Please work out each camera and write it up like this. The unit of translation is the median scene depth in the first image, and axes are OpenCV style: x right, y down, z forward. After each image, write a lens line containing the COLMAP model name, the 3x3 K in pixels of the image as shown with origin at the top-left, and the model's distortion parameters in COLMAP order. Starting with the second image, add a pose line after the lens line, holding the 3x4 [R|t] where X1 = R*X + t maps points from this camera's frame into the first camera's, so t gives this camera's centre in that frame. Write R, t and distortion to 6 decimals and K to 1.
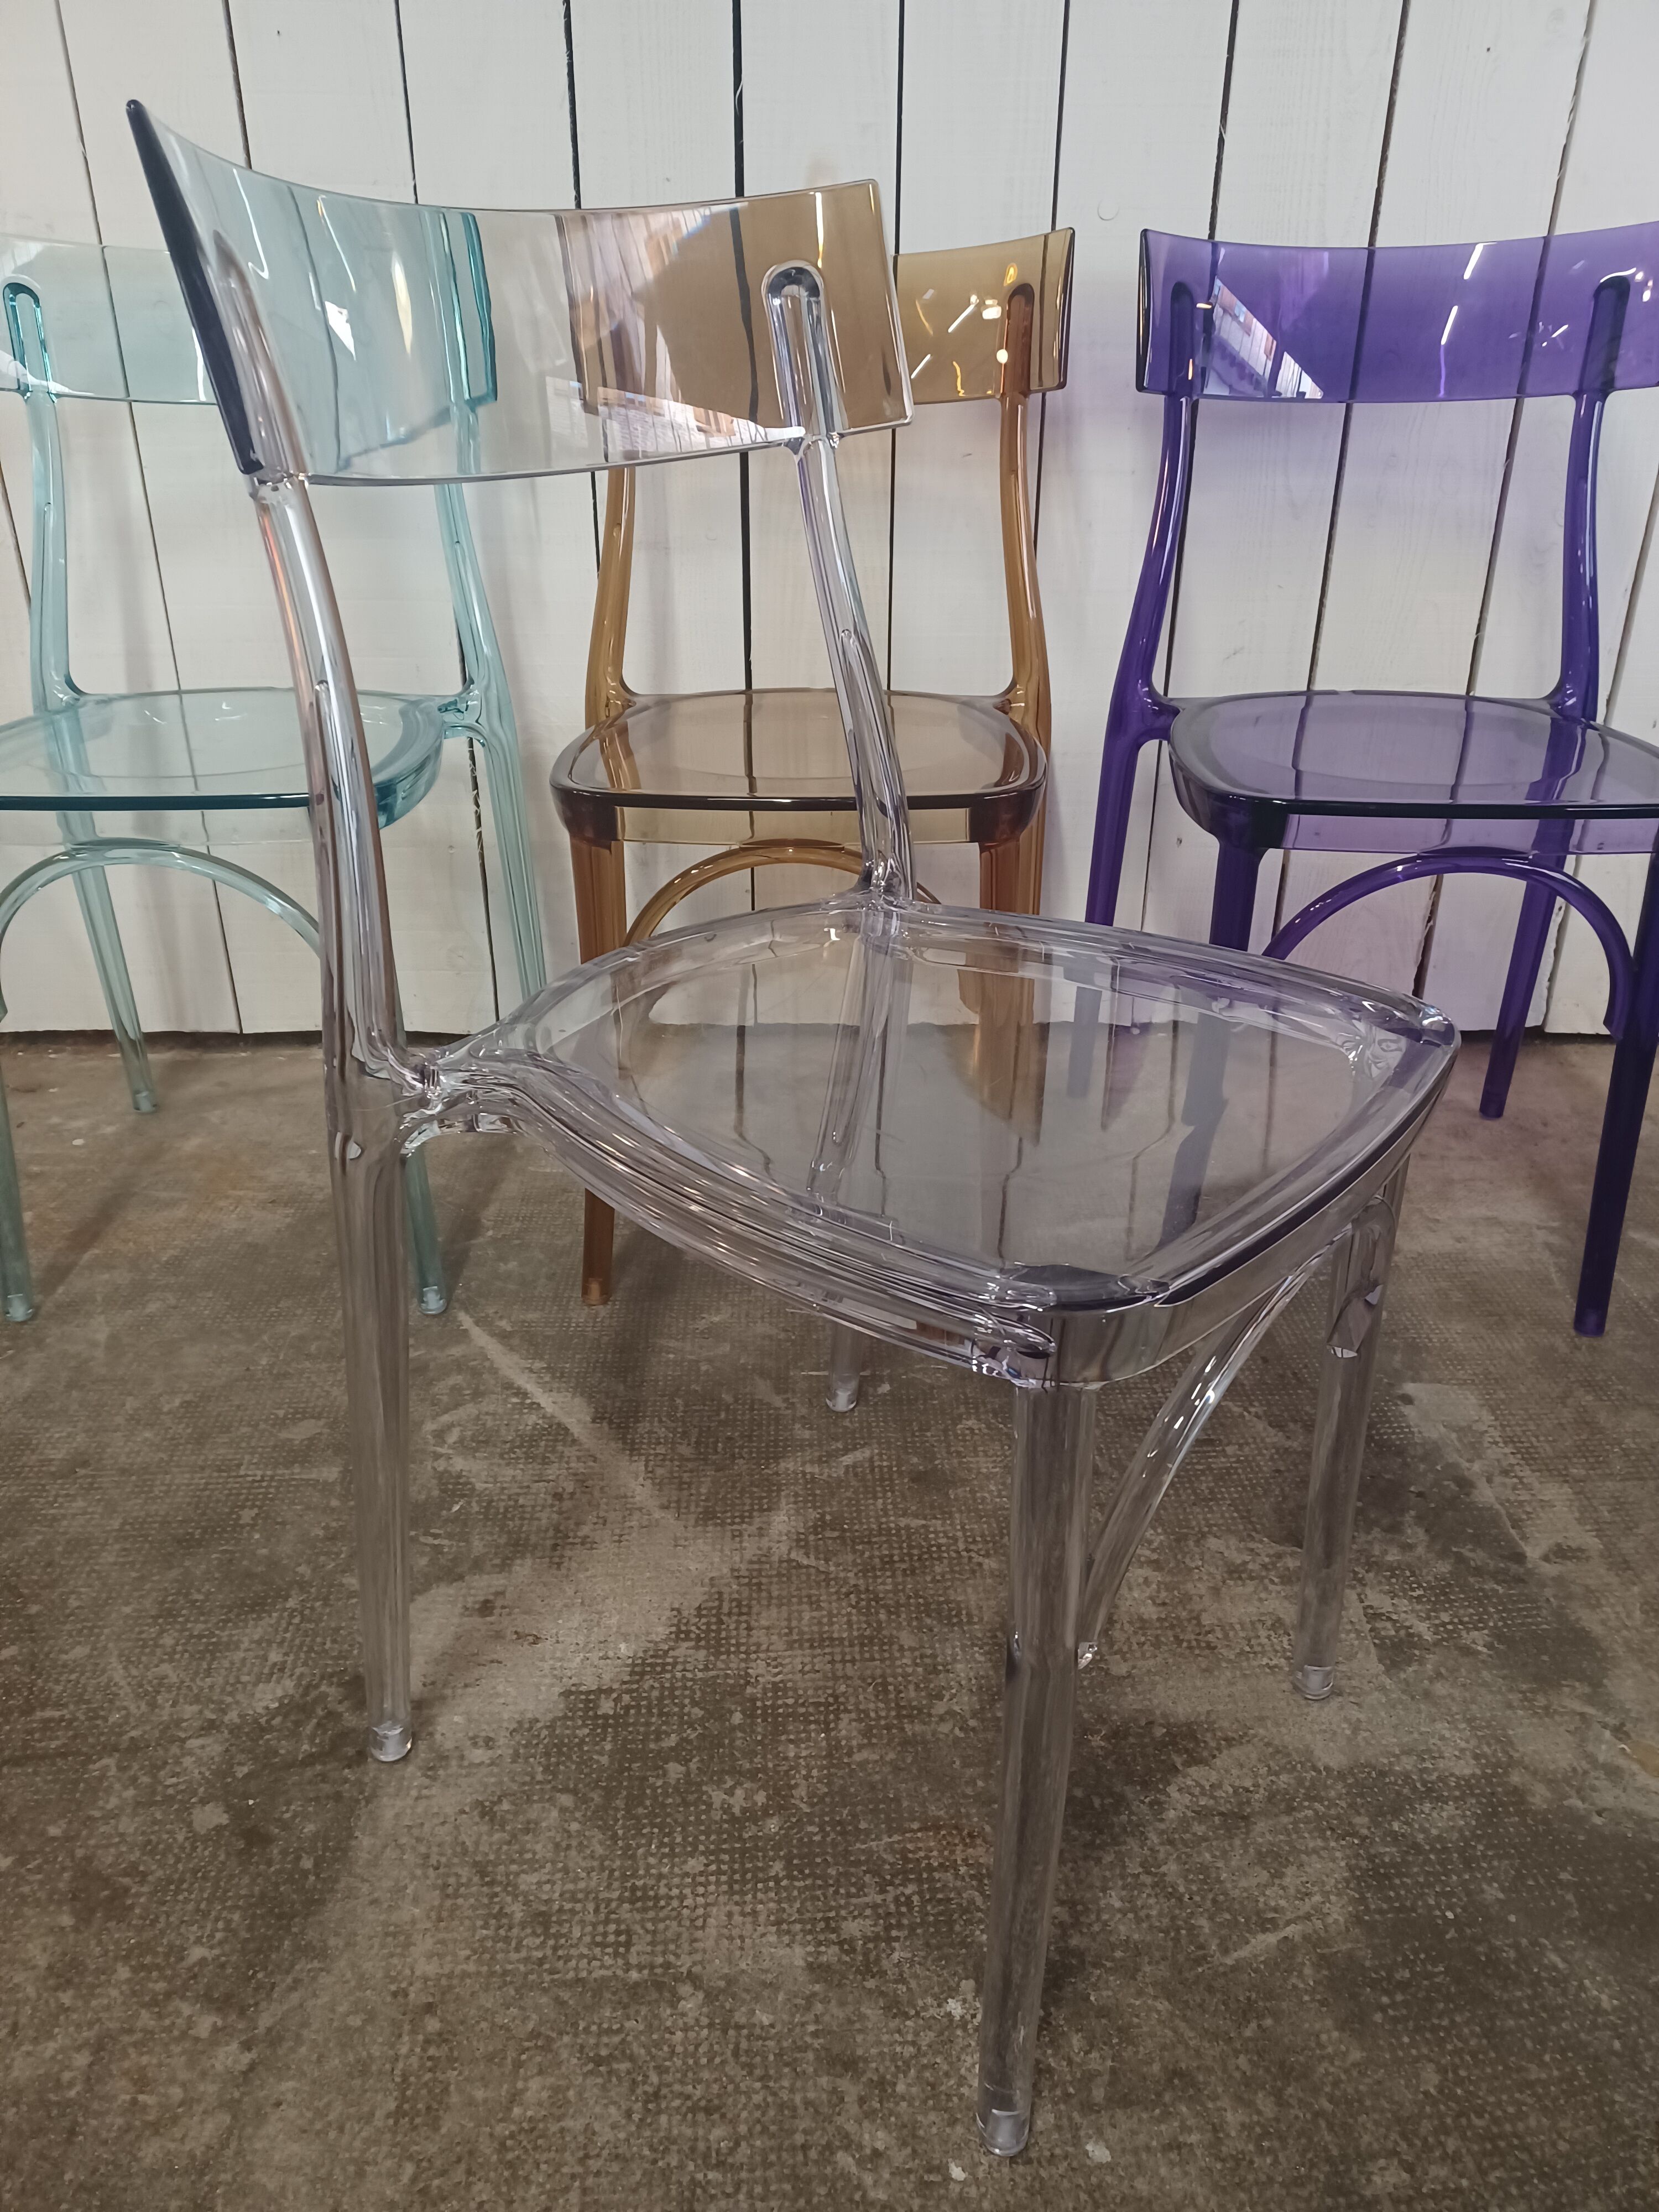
lens RADIAL K [[1606.2, 0, 832.5], [0, 1606.2, 1111.2], [0, 0, 1]] dist [0.093796, -0.137524]
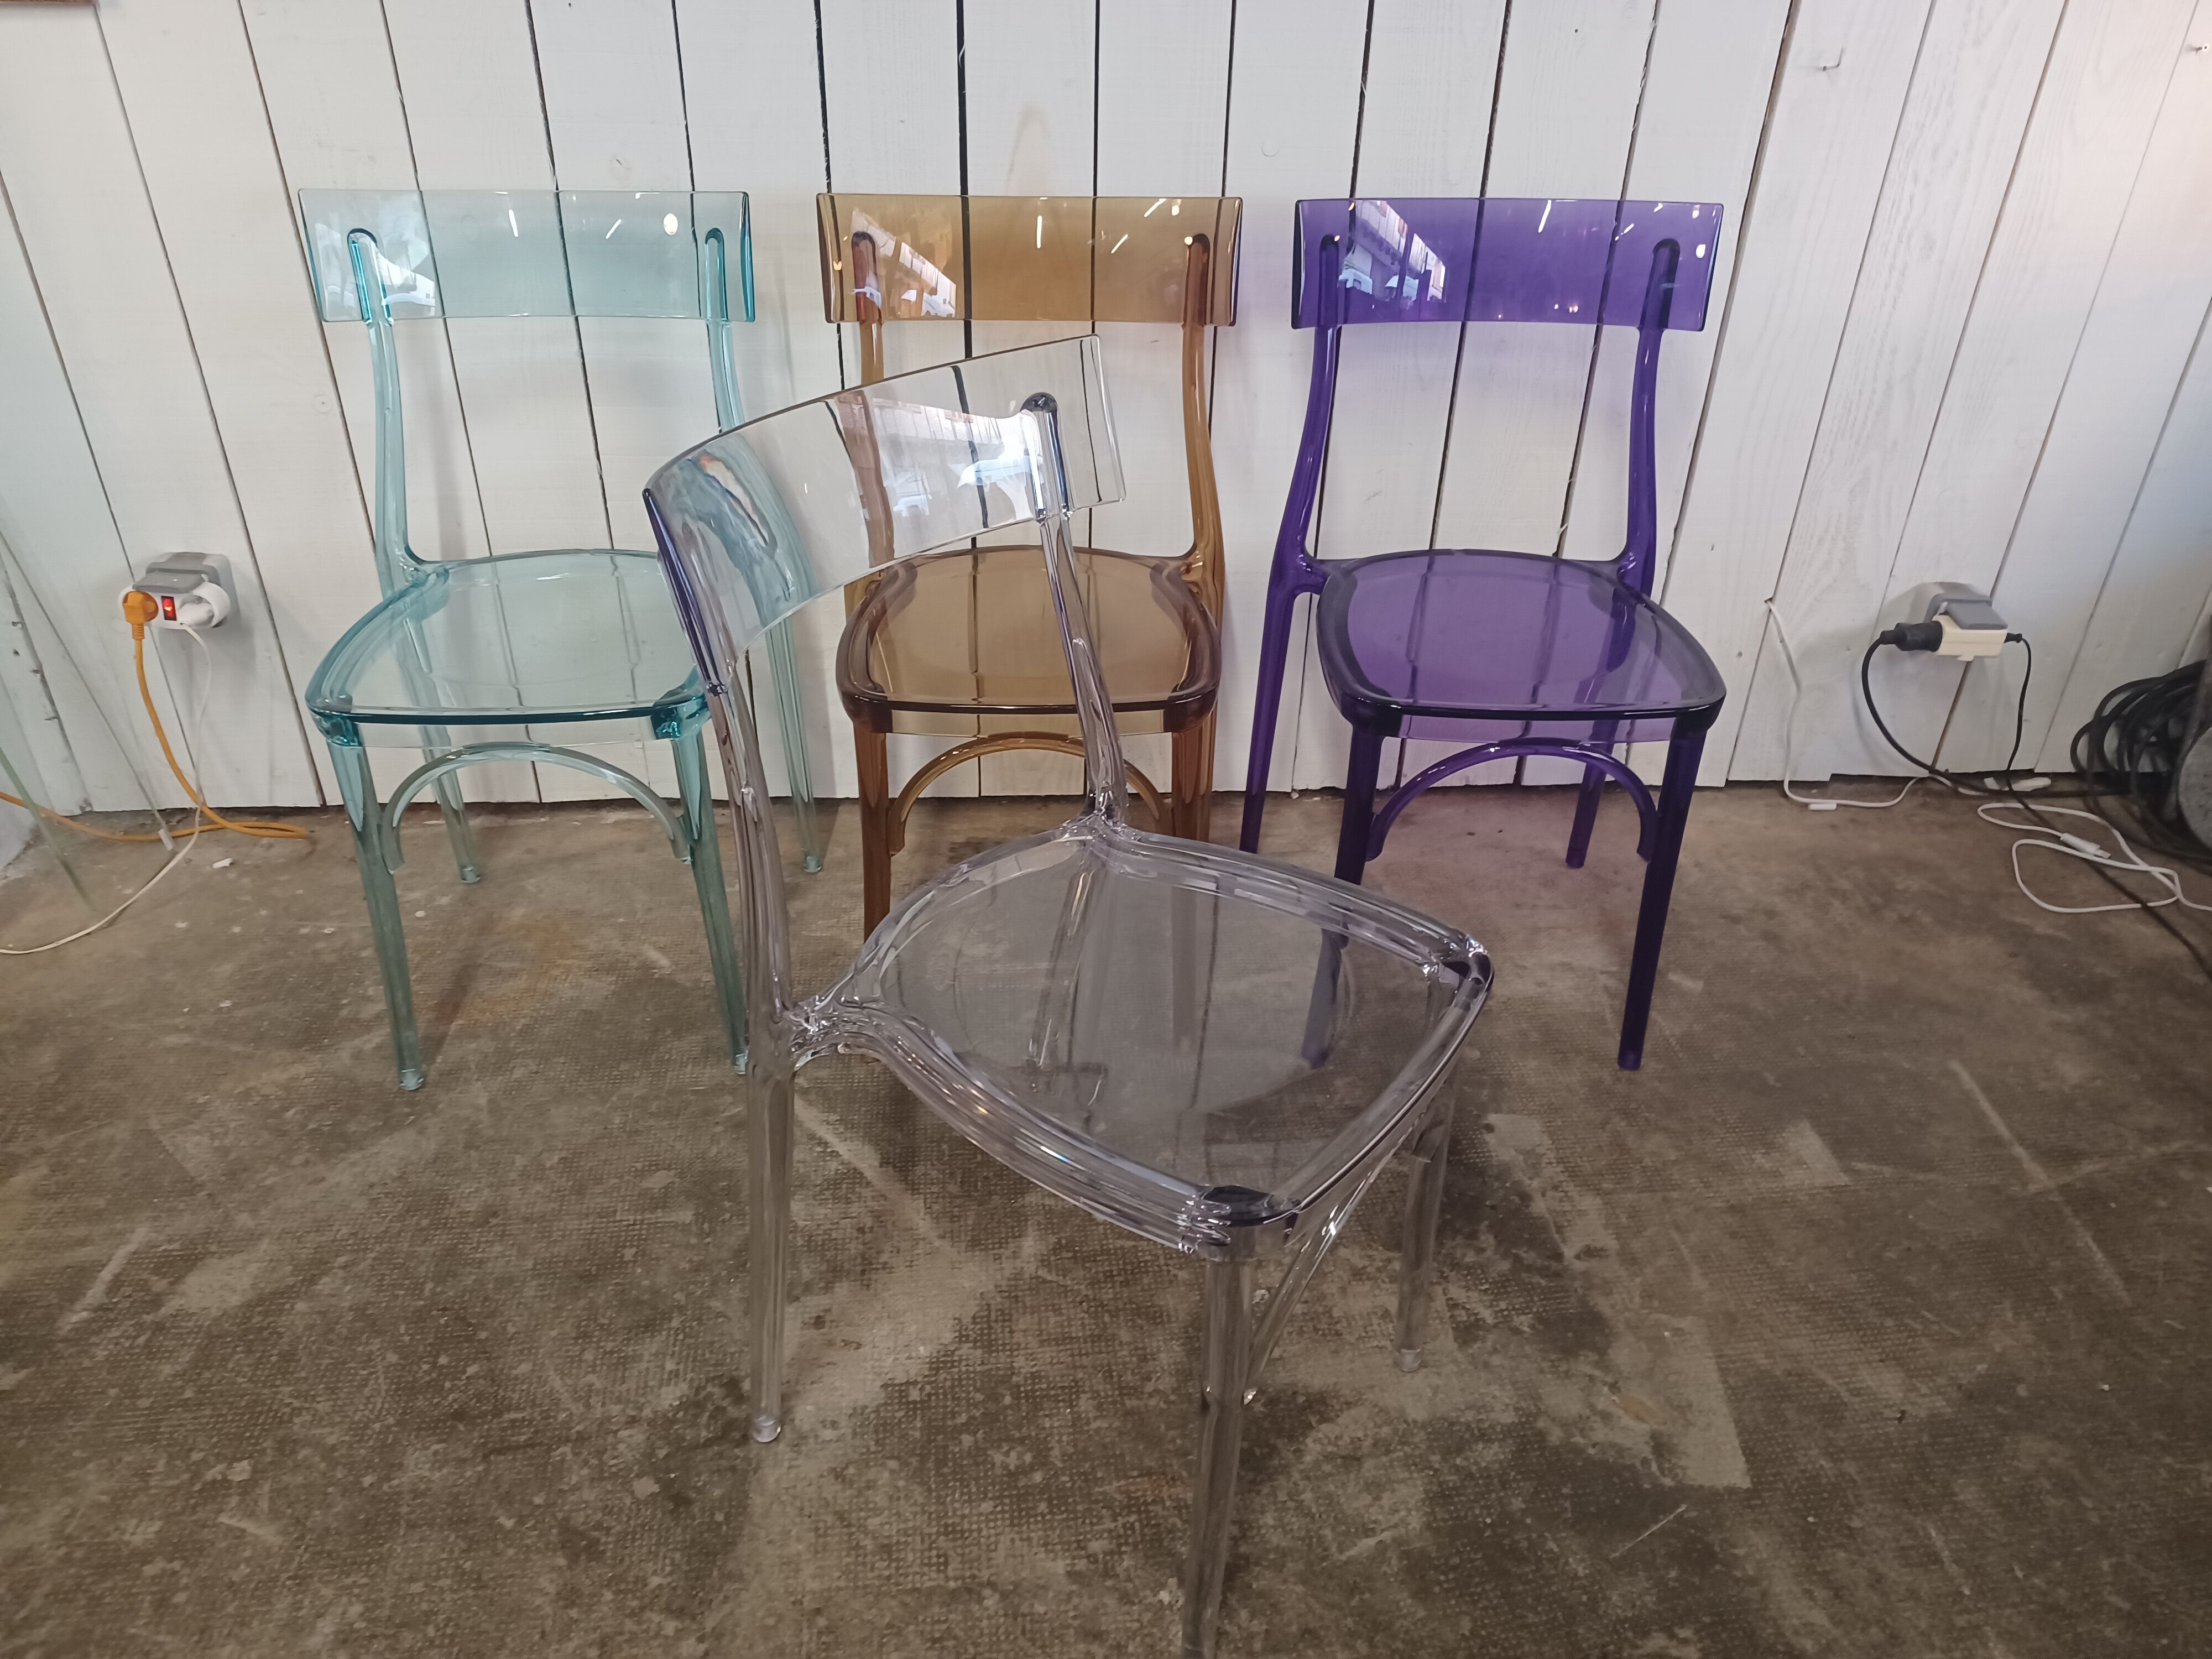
lens RADIAL K [[1601.2, 0, 1102.9], [0, 1601.2, 837.3], [0, 0, 1]] dist [0.120445, -0.197626]
pose [[0.998203, -0.016868, 0.057499, -0.048380], [0.010971, 0.994789, 0.101359, -0.258155], [-0.058909, -0.100546, 0.993187, -0.363190]]
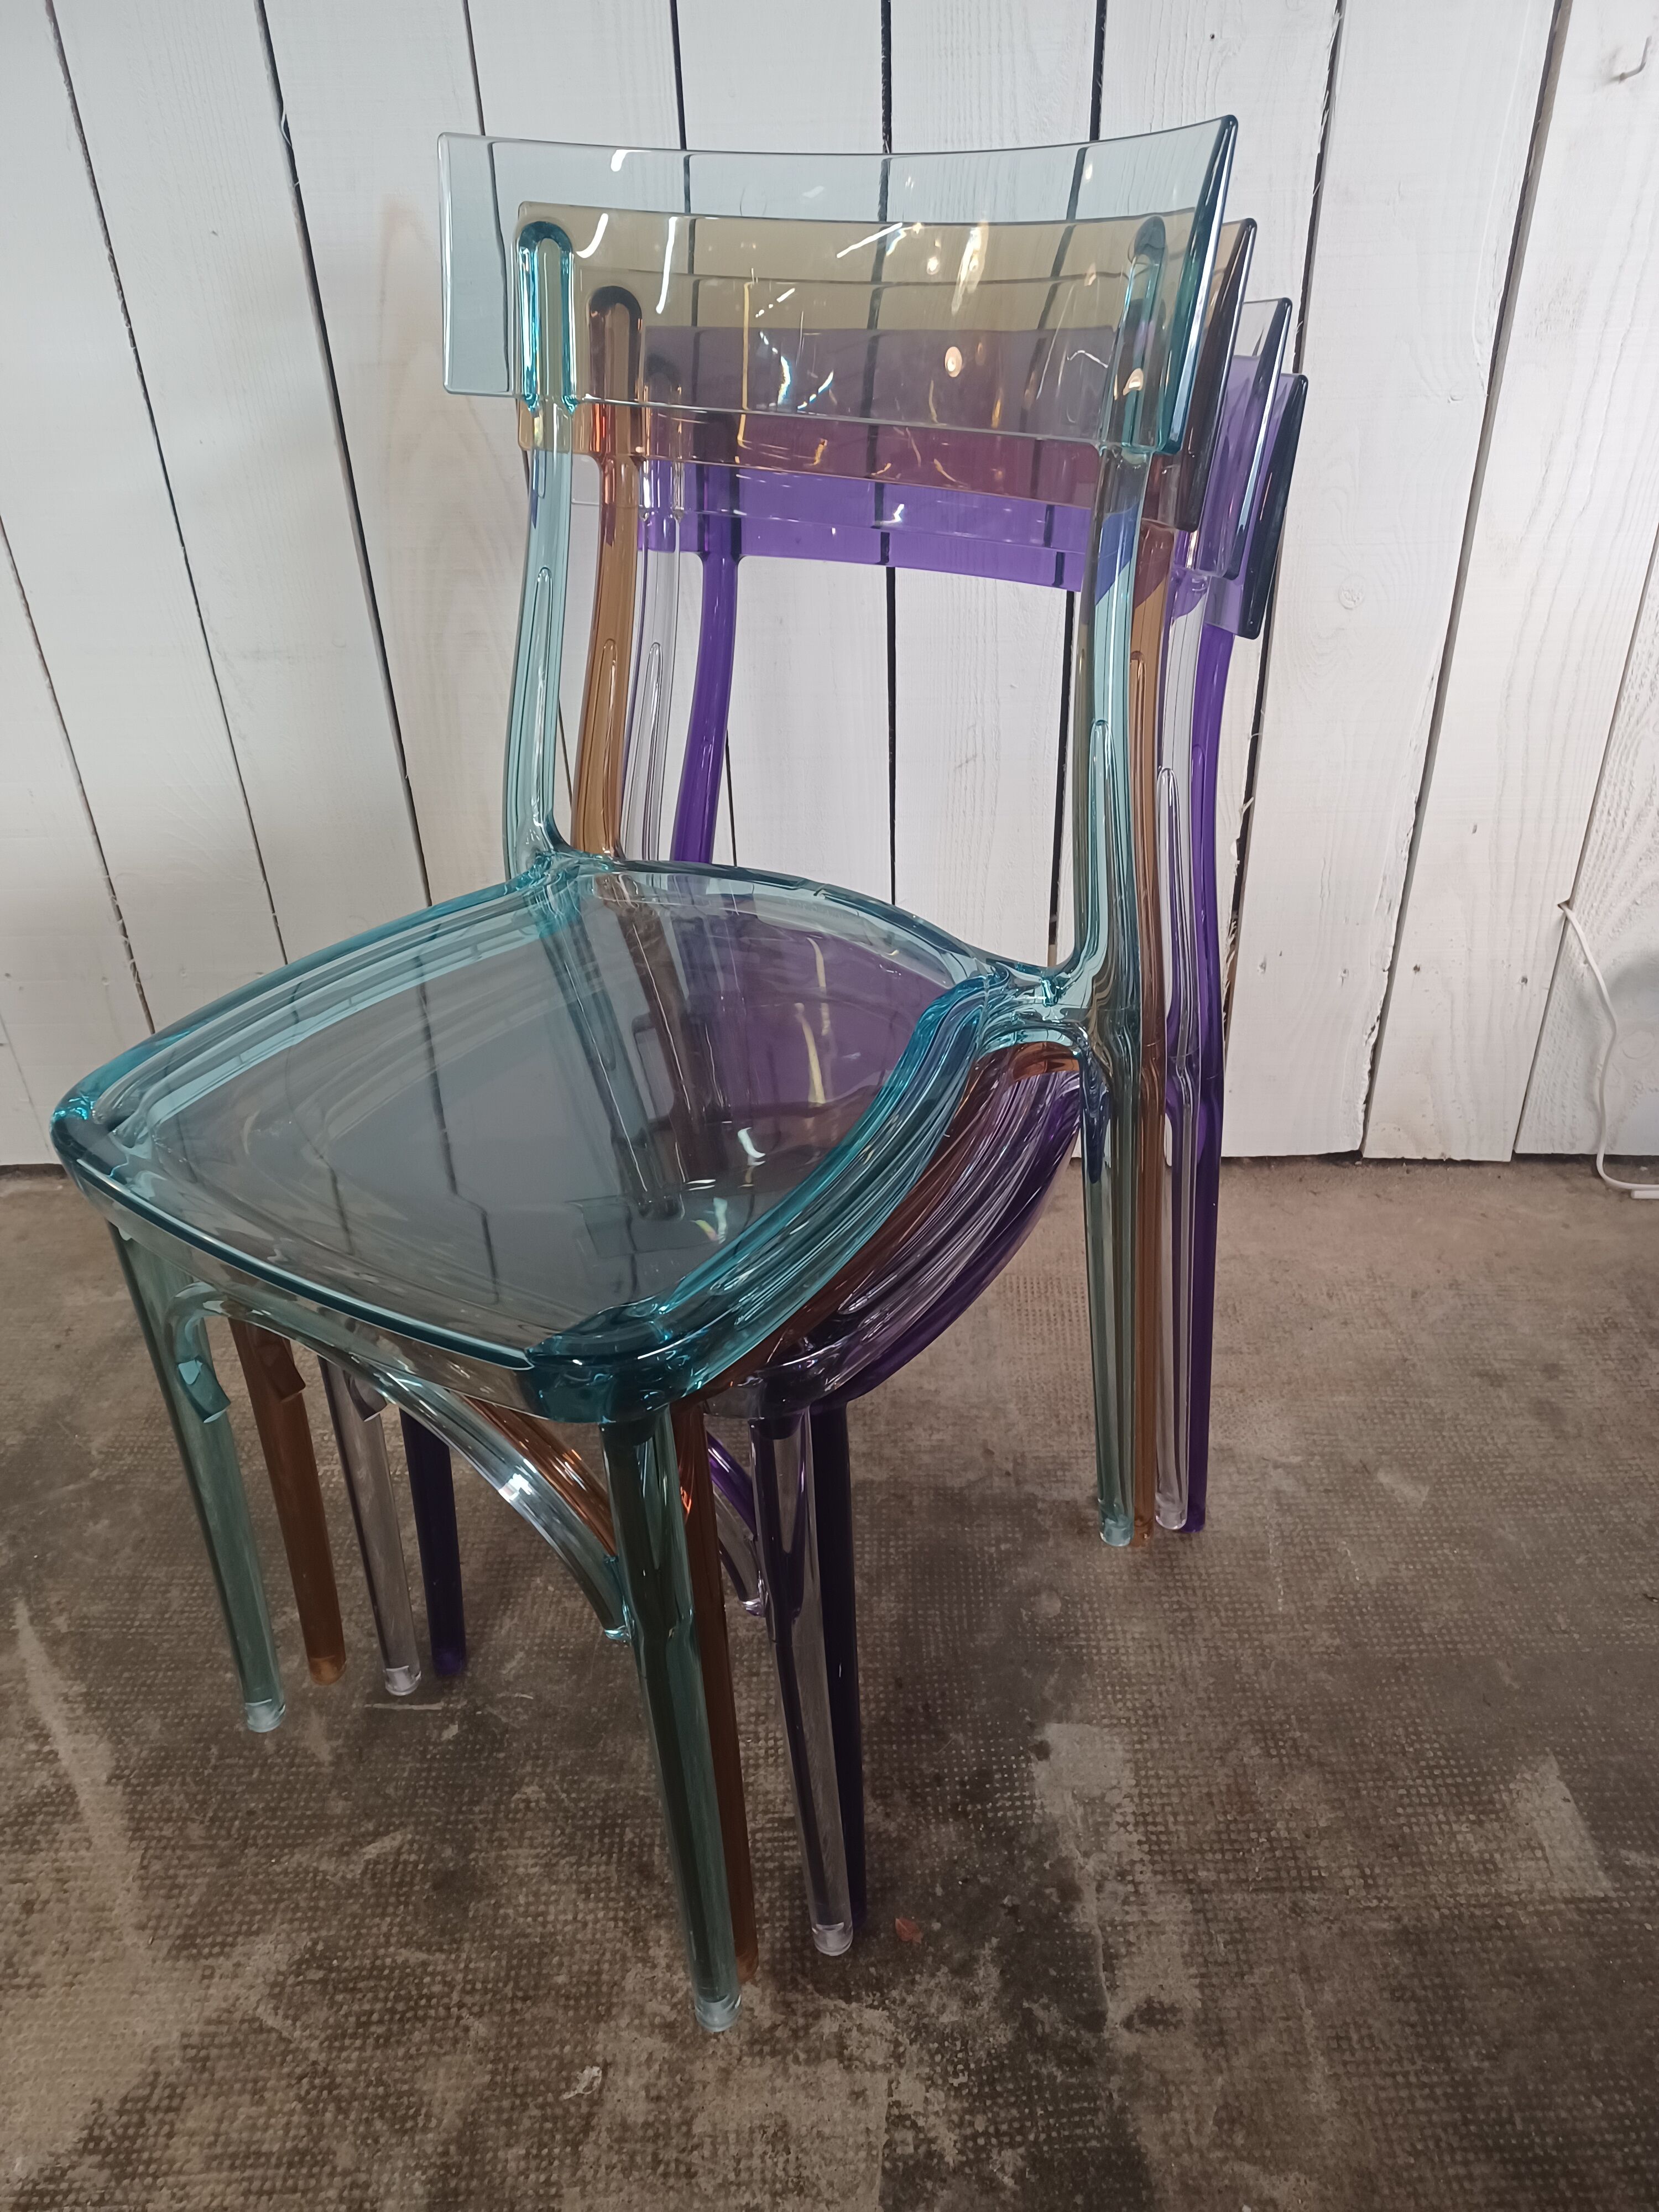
lens RADIAL K [[1633.1, 0, 831.9], [0, 1633.1, 1106.0], [0, 0, 1]] dist [-0.006563, 0.047500]
pose [[0.998414, -0.008718, -0.055617, 0.376691], [0.015096, 0.993214, 0.115321, -0.342186], [0.054234, -0.115977, 0.991770, 0.220993]]
